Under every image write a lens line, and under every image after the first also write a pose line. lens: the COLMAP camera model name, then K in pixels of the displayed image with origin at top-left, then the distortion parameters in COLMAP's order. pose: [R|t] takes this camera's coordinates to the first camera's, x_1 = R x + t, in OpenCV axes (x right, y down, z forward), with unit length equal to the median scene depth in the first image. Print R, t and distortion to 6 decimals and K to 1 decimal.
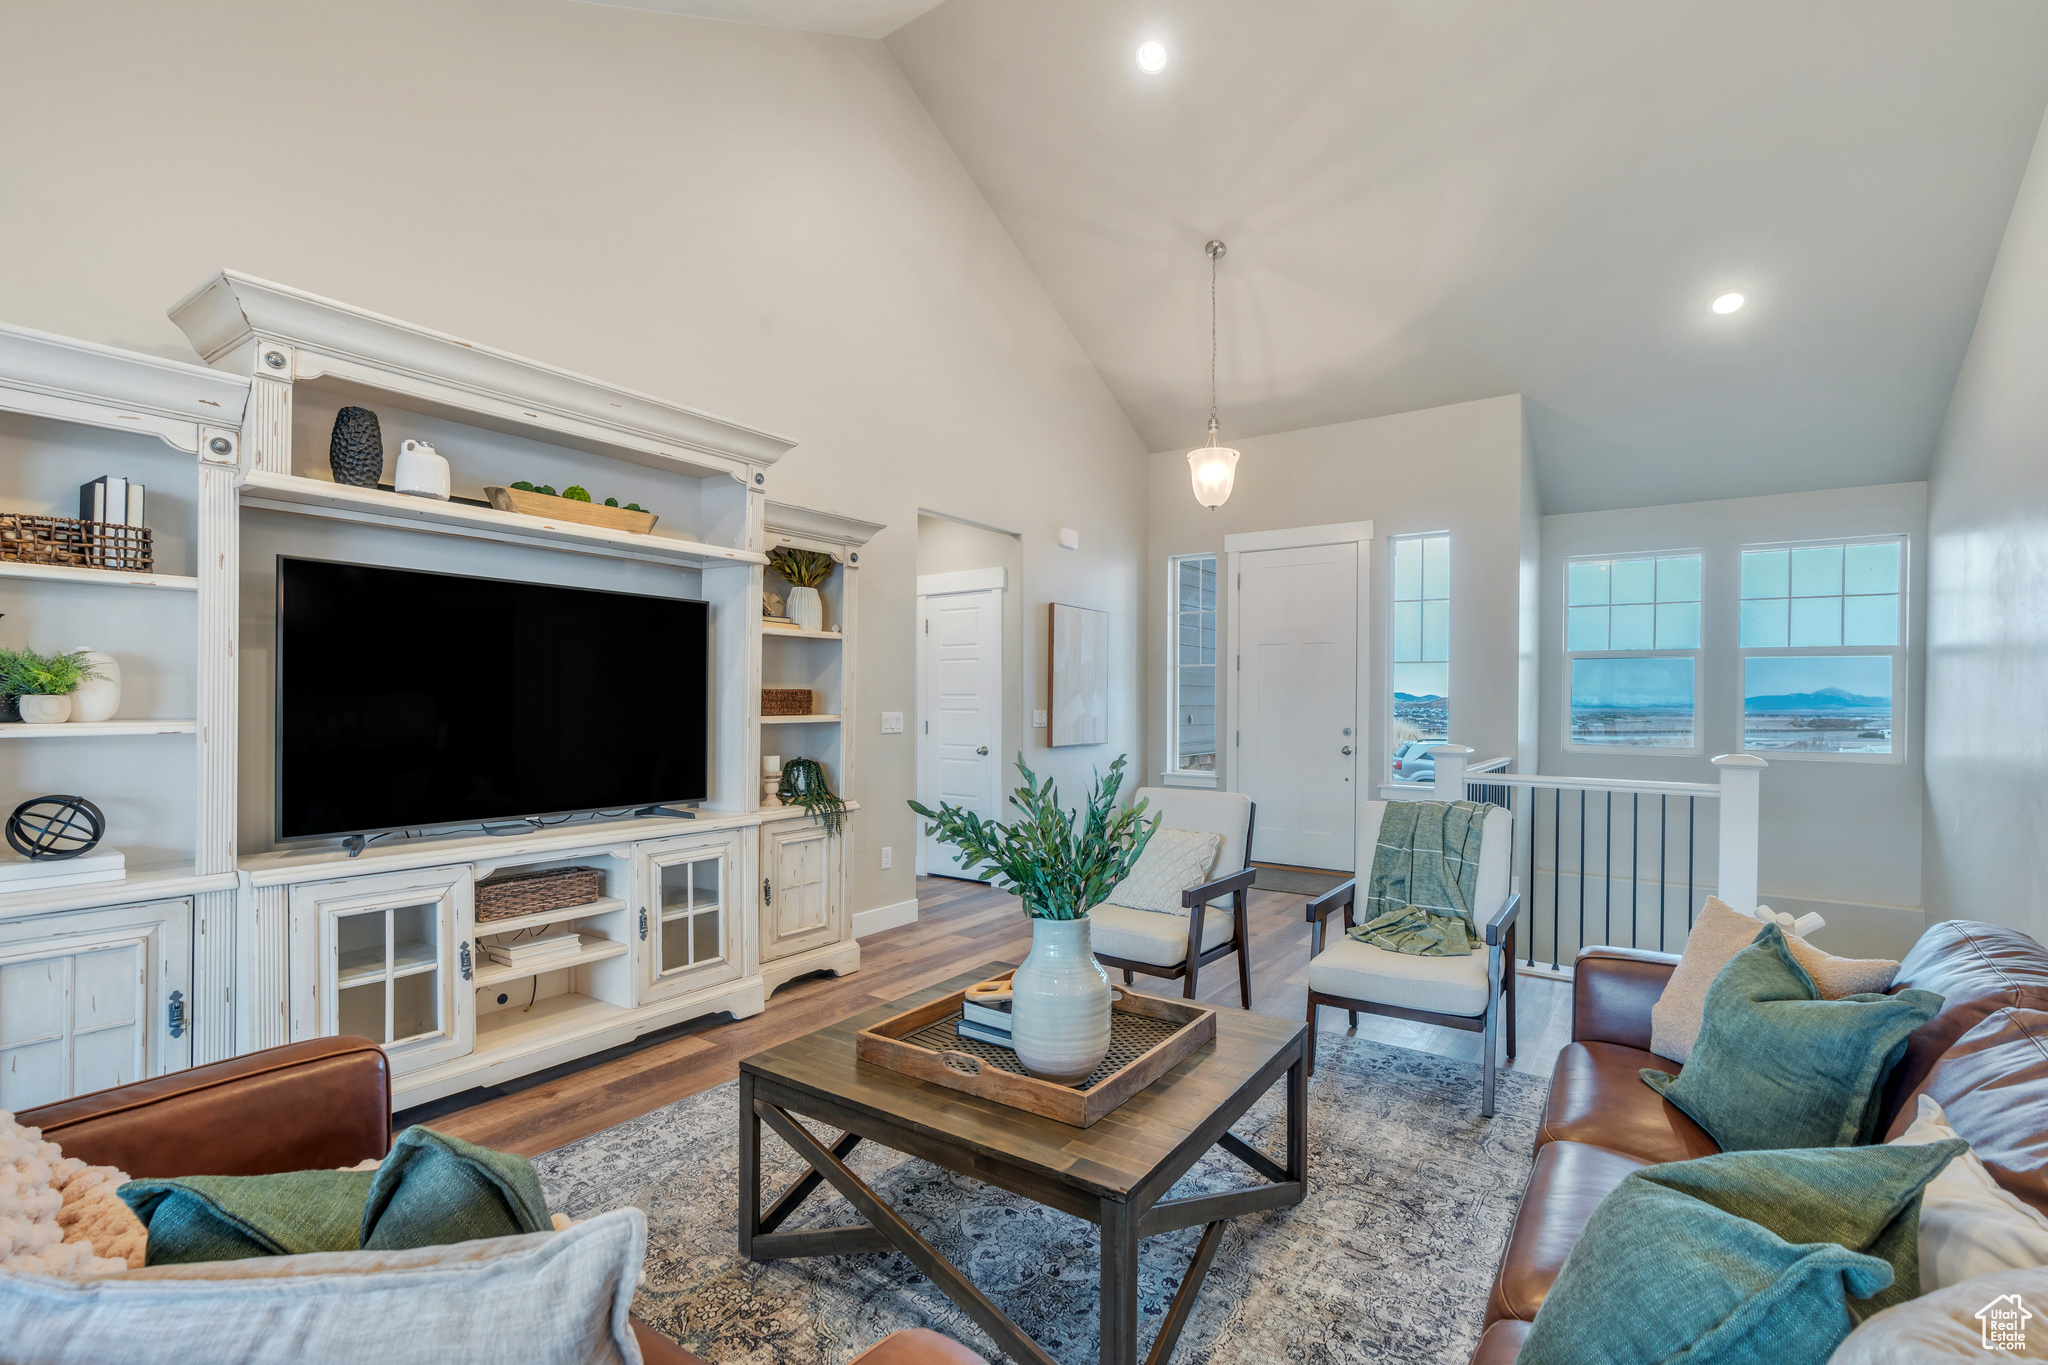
lens RADIAL K [[943.3, 0, 1027.7], [0, 943.3, 700.8], [0, 0, 1]] dist [0.021998, 0.000151]
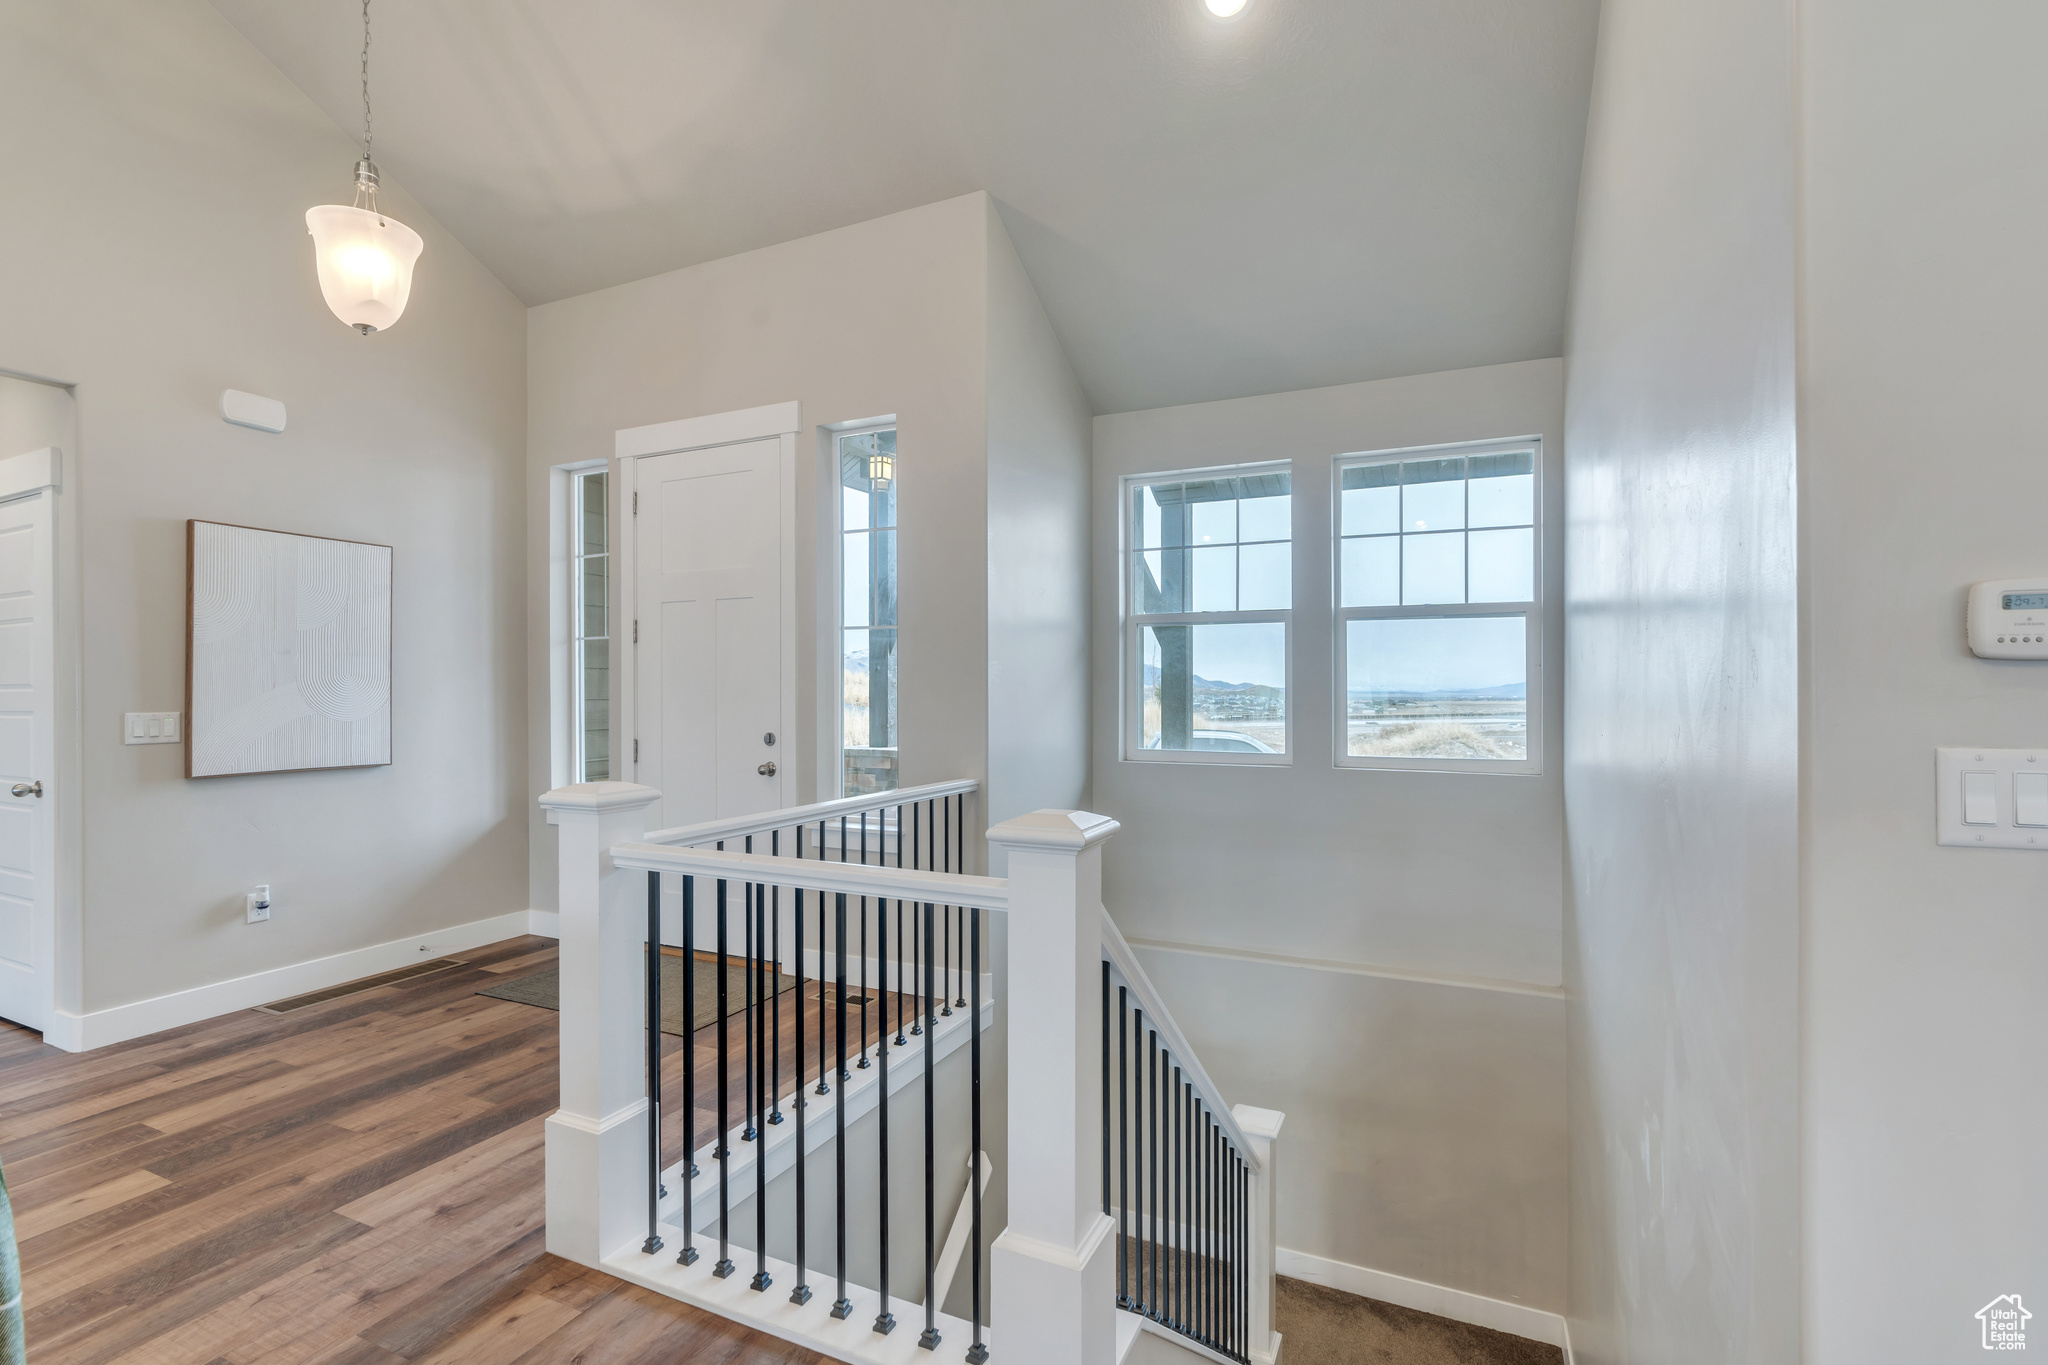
lens RADIAL K [[930.1, 0, 1024.0], [0, 930.1, 682.5], [0, 0, 1]] dist [-0.002107, -0.000246]
pose [[0.986661, -0.009276, 0.162525, 0.422147], [0.010872, 0.999901, -0.008932, 0.003000], [-0.162426, 0.010580, 0.986664, 0.382205]]
